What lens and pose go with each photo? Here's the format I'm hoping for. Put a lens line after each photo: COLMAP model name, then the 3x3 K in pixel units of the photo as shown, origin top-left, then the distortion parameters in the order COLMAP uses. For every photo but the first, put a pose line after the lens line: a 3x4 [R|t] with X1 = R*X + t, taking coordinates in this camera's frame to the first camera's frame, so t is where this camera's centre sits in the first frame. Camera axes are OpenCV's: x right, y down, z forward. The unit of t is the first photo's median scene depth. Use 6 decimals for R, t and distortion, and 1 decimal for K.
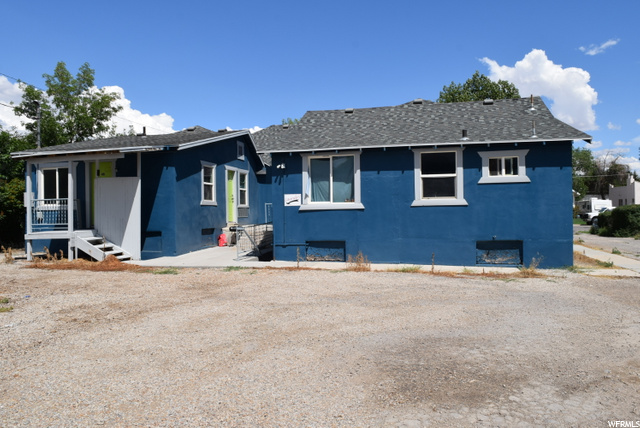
lens RADIAL K [[491.2, 0, 320.0], [0, 491.2, 214.0], [0, 0, 1]] dist [-0.011878, -0.004917]
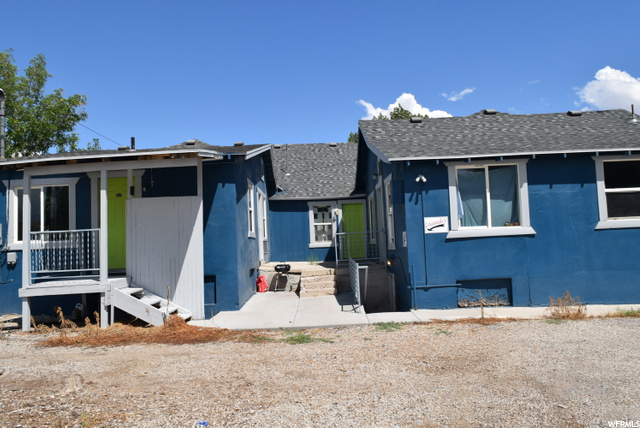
lens RADIAL K [[491.2, 0, 320.0], [0, 491.2, 214.0], [0, 0, 1]] dist [-0.011878, -0.004917]
pose [[0.975039, -0.011766, 0.221722, -0.386701], [0.027830, 0.997196, -0.069464, 0.001438], [-0.220283, 0.073901, 0.972633, 0.325115]]
